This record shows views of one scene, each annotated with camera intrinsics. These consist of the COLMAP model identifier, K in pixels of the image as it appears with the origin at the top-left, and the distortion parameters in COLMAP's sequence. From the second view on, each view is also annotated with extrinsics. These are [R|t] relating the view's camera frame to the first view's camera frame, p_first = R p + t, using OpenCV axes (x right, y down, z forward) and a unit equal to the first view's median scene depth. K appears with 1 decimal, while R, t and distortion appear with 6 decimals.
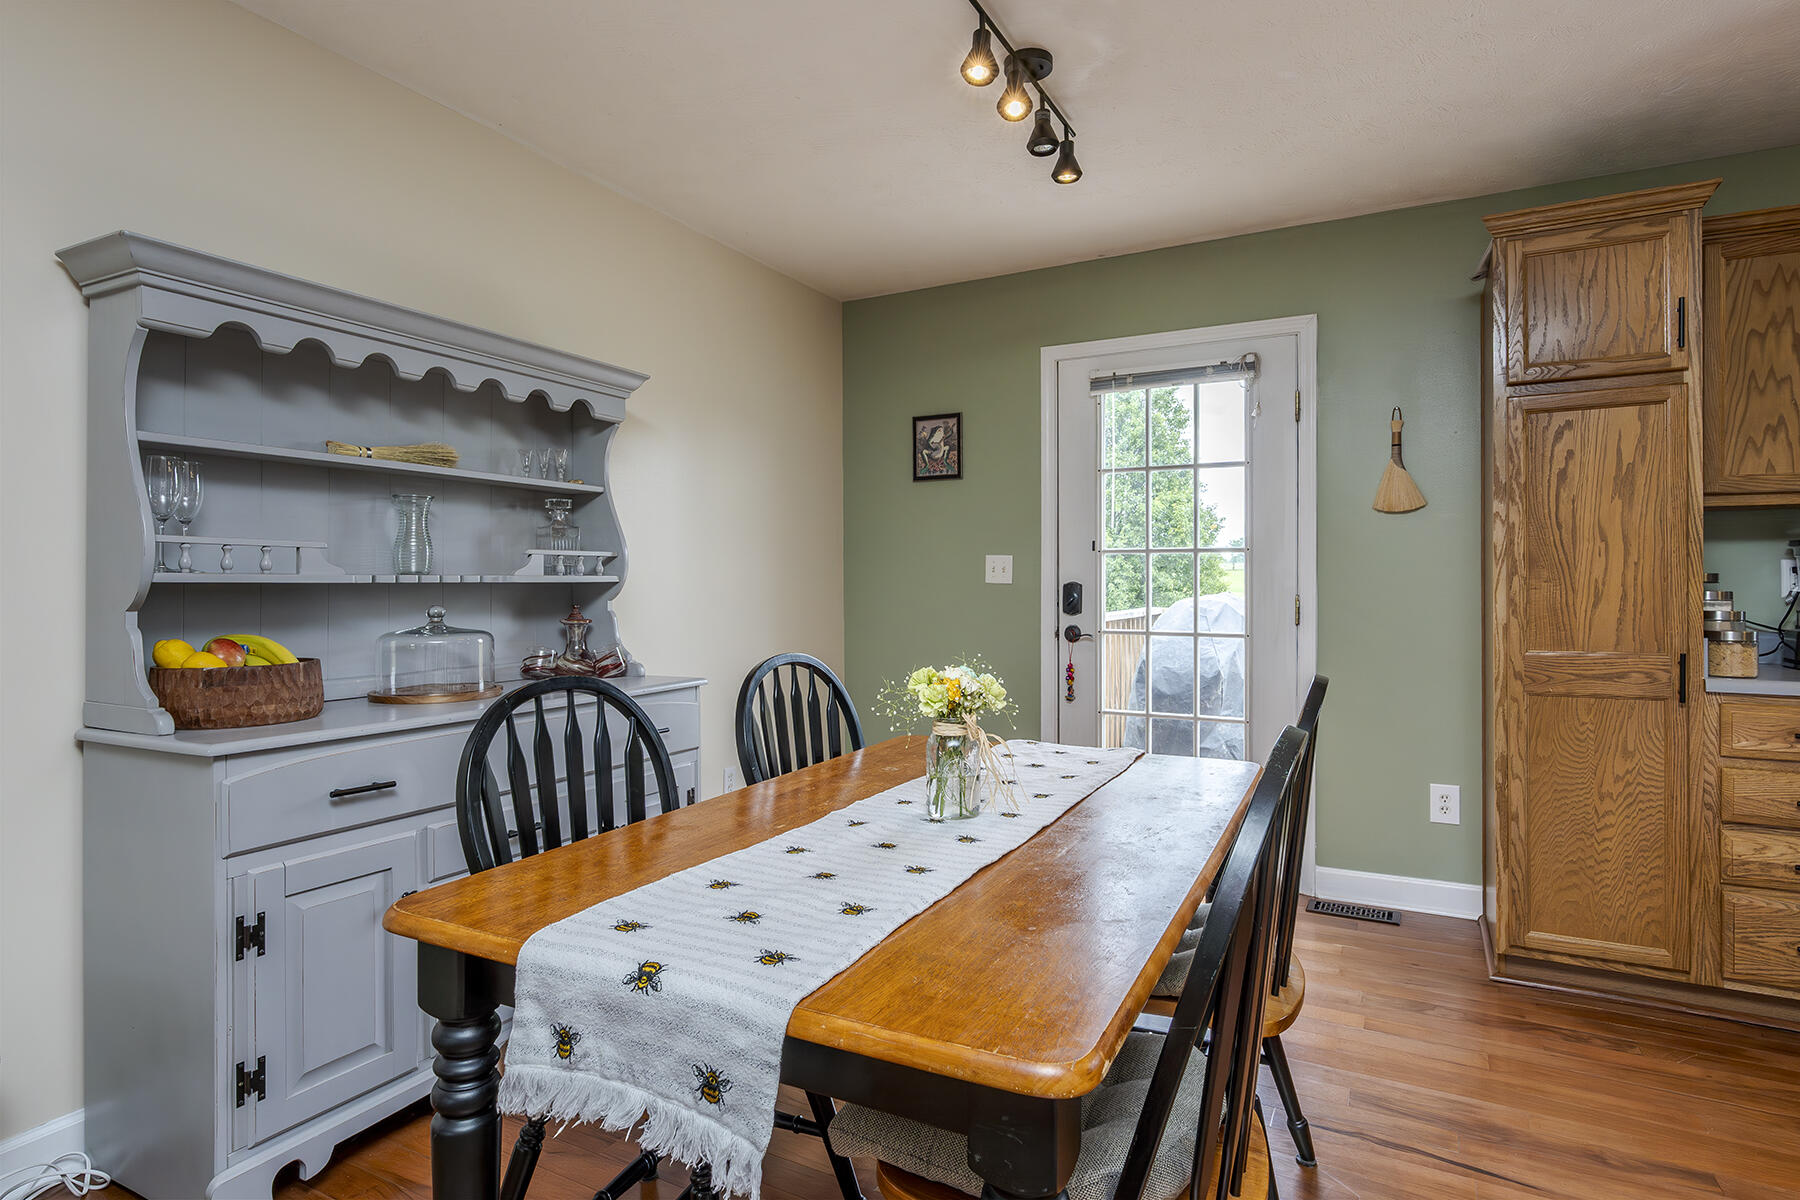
lens RADIAL K [[947.9, 0, 906.2], [0, 947.9, 589.5], [0, 0, 1]] dist [0.001252, 0.000620]
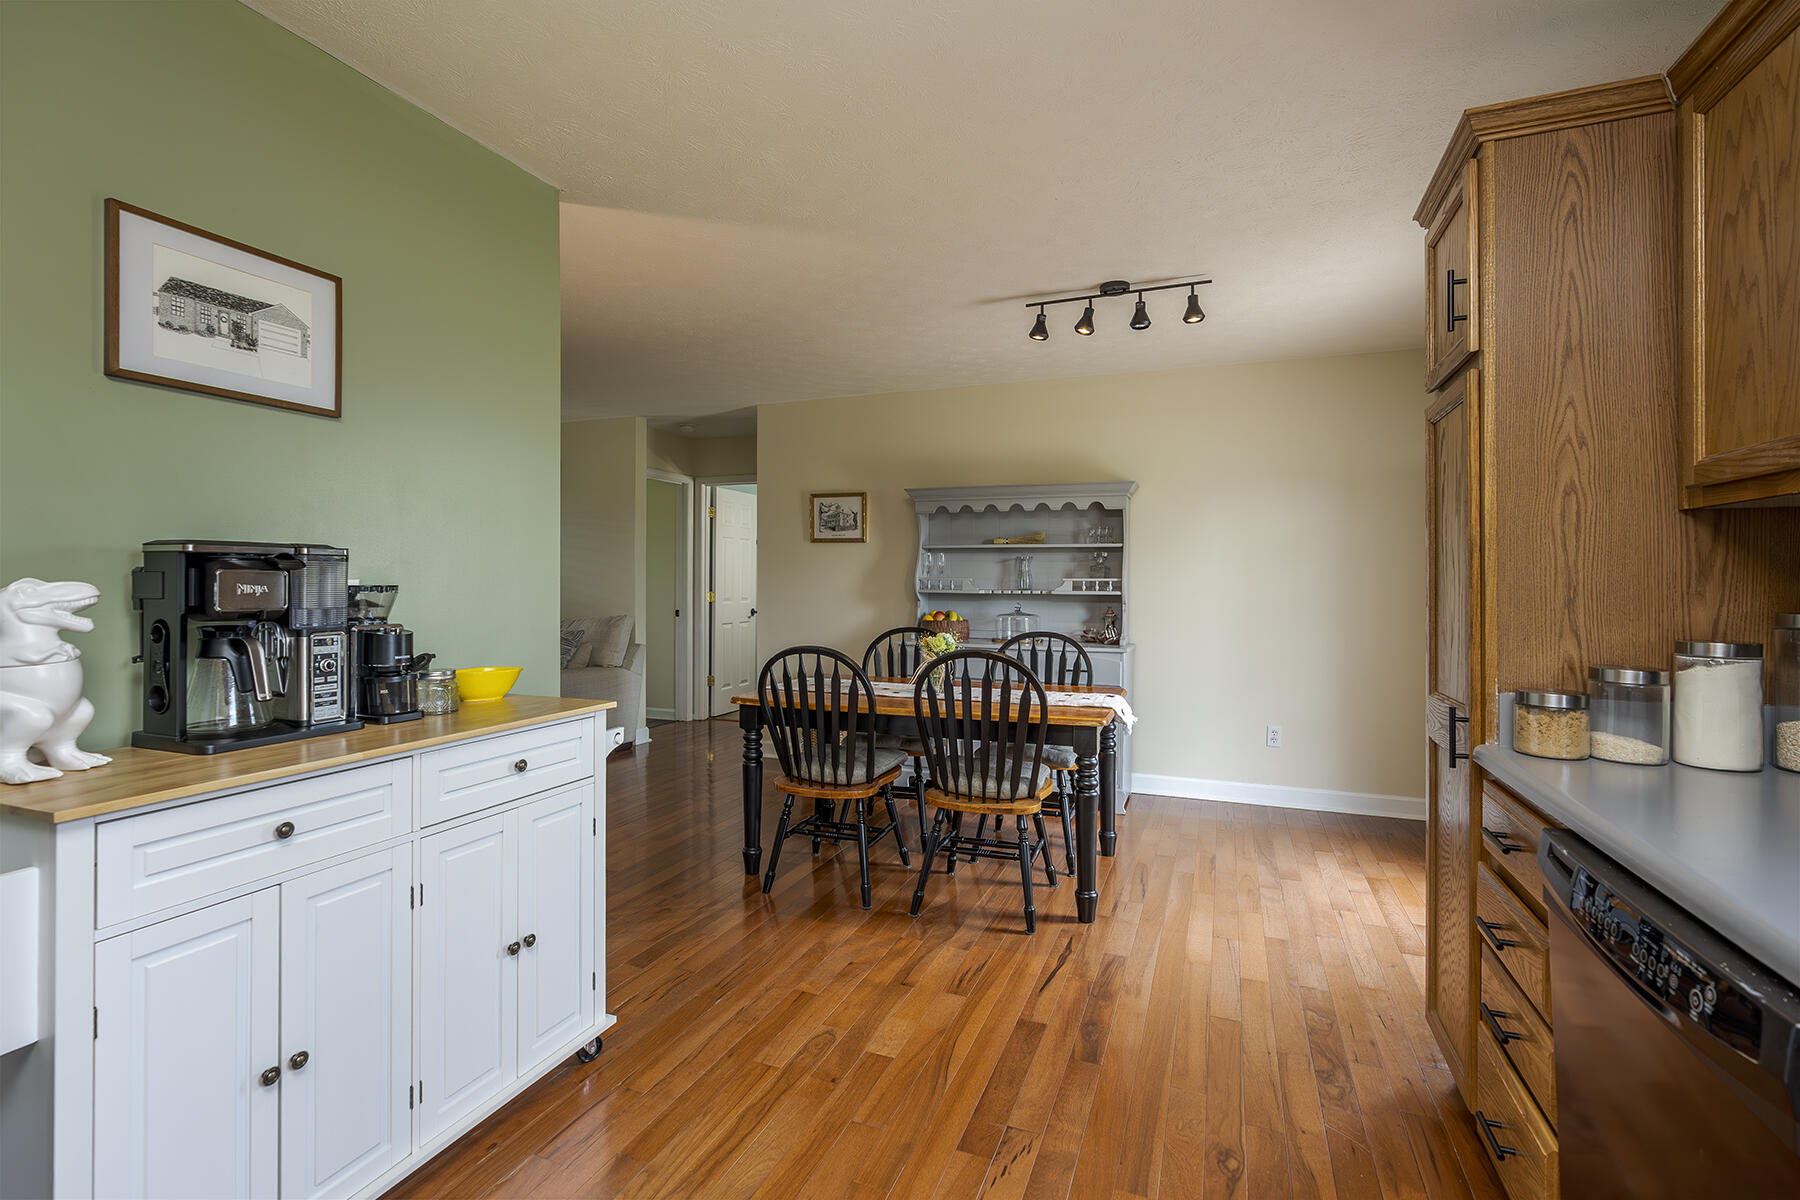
lens RADIAL K [[825.3, 0, 894.5], [0, 825.3, 578.8], [0, 0, 1]] dist [-0.005649, -0.000157]
pose [[0.112486, -0.001303, -0.993652, 1.357862], [-0.011457, 0.999931, -0.002608, -0.032212], [0.993587, 0.011678, 0.112463, 0.409591]]
